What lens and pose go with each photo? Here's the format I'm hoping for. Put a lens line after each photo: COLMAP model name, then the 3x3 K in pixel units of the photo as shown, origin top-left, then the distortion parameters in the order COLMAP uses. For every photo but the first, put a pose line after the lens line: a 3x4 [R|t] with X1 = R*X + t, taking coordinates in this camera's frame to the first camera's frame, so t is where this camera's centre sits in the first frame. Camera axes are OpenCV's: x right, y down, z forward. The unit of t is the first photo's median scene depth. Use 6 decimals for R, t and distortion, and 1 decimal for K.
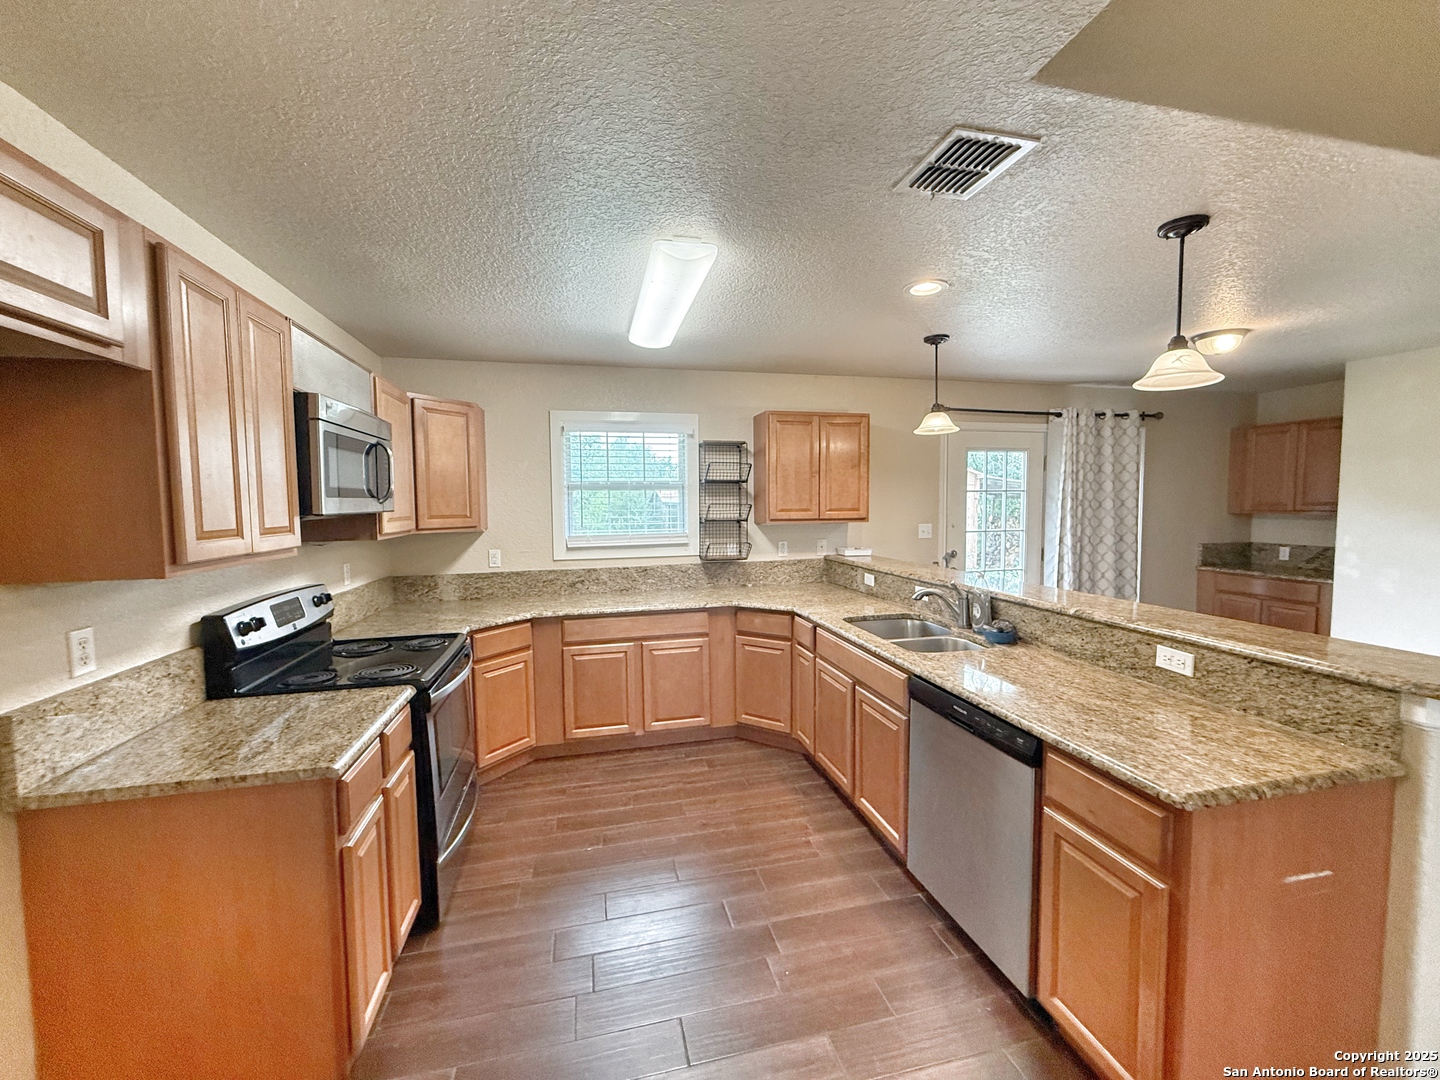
lens RADIAL K [[576.2, 0, 715.2], [0, 576.2, 539.0], [0, 0, 1]] dist [0.003715, 0.000137]
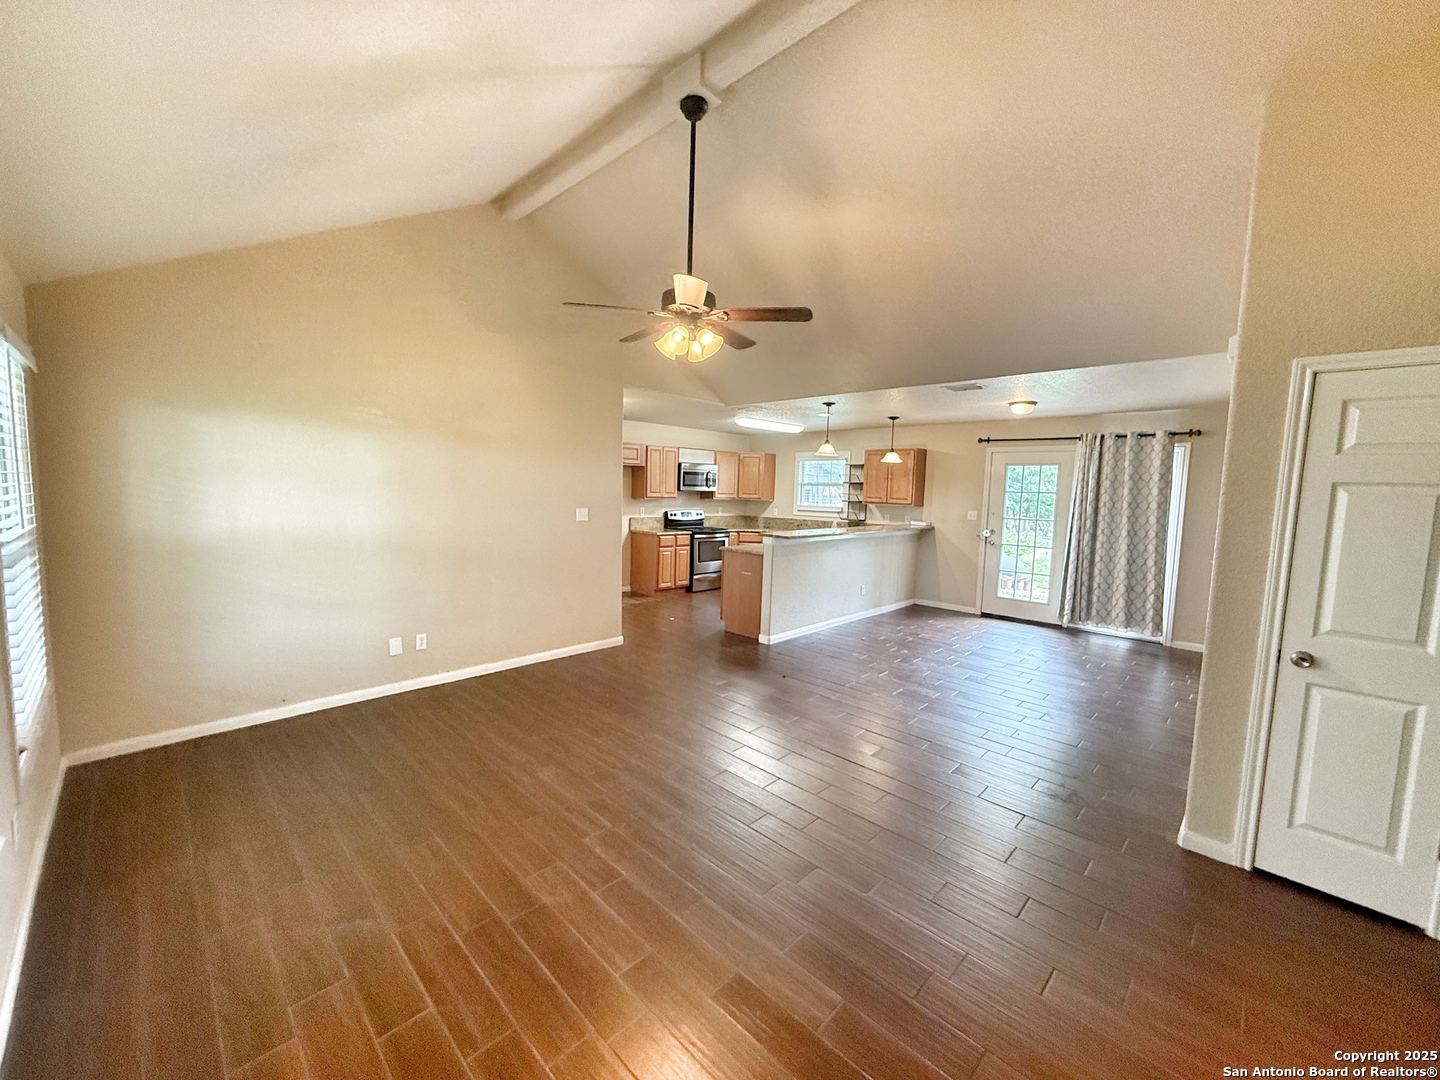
lens RADIAL K [[576.2, 0, 715.2], [0, 576.2, 539.0], [0, 0, 1]] dist [0.003715, 0.000137]
pose [[0.532479, 0.100038, -0.840511, 1.538786], [-0.084272, 0.994323, 0.064957, 0.009262], [0.842238, 0.036243, 0.537887, -0.551120]]
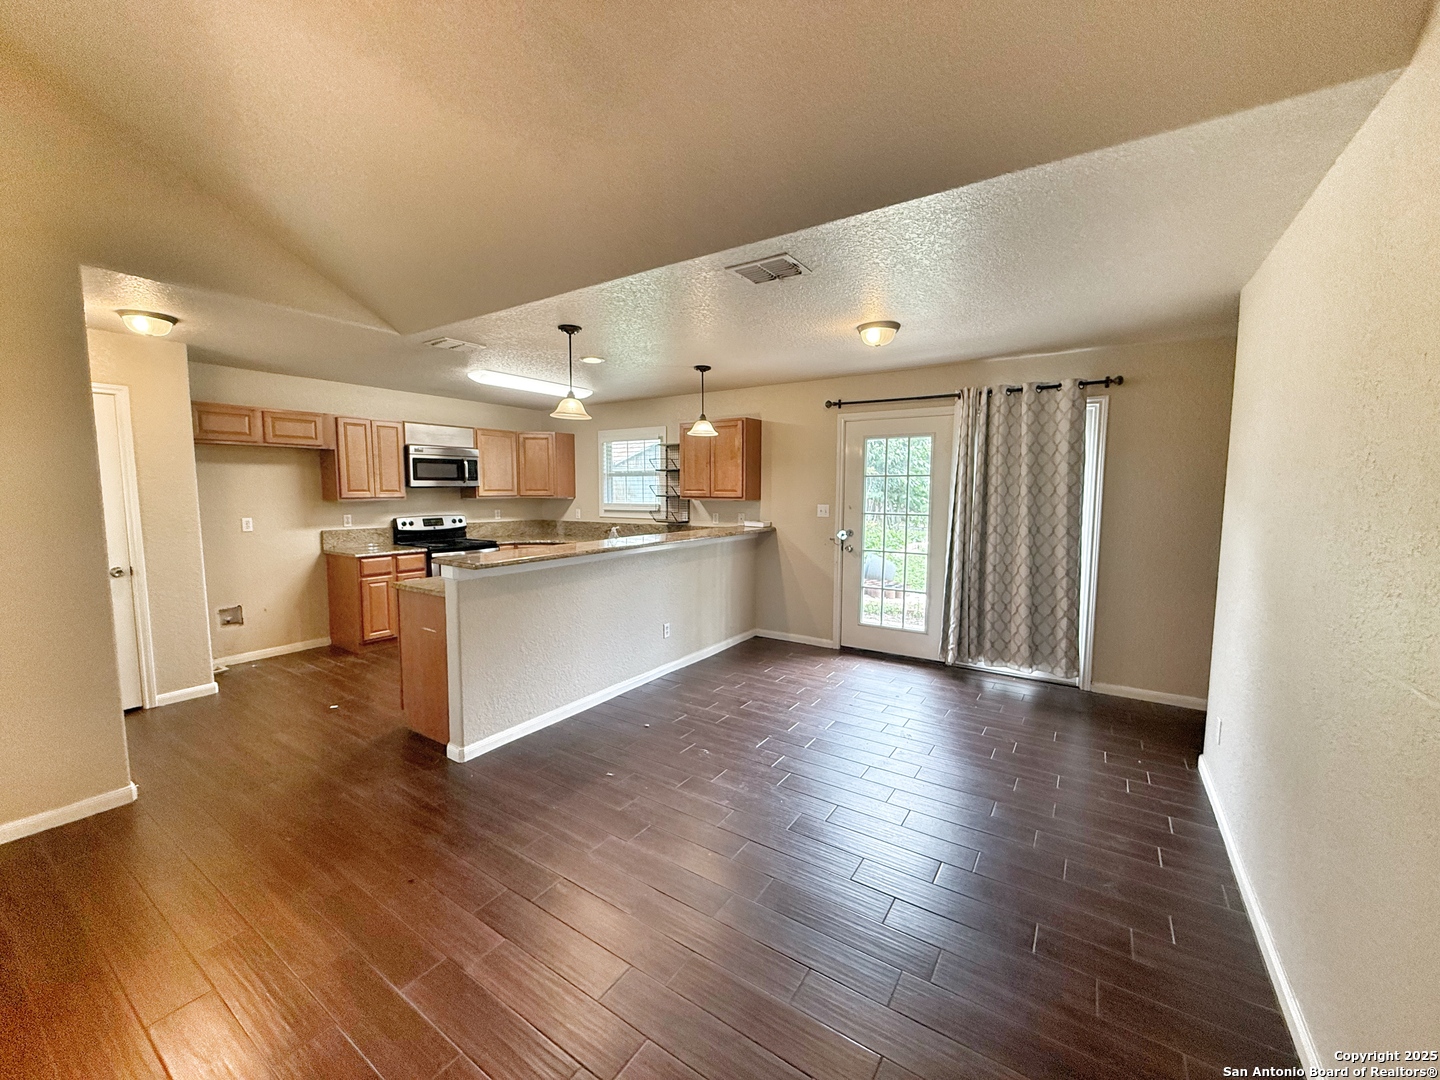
lens RADIAL K [[576.2, 0, 715.2], [0, 576.2, 539.0], [0, 0, 1]] dist [0.003715, 0.000137]
pose [[0.681807, 0.076868, -0.727482, 1.209168], [-0.054126, 0.997039, 0.054623, -0.009760], [0.729527, 0.002134, 0.683949, 0.056339]]
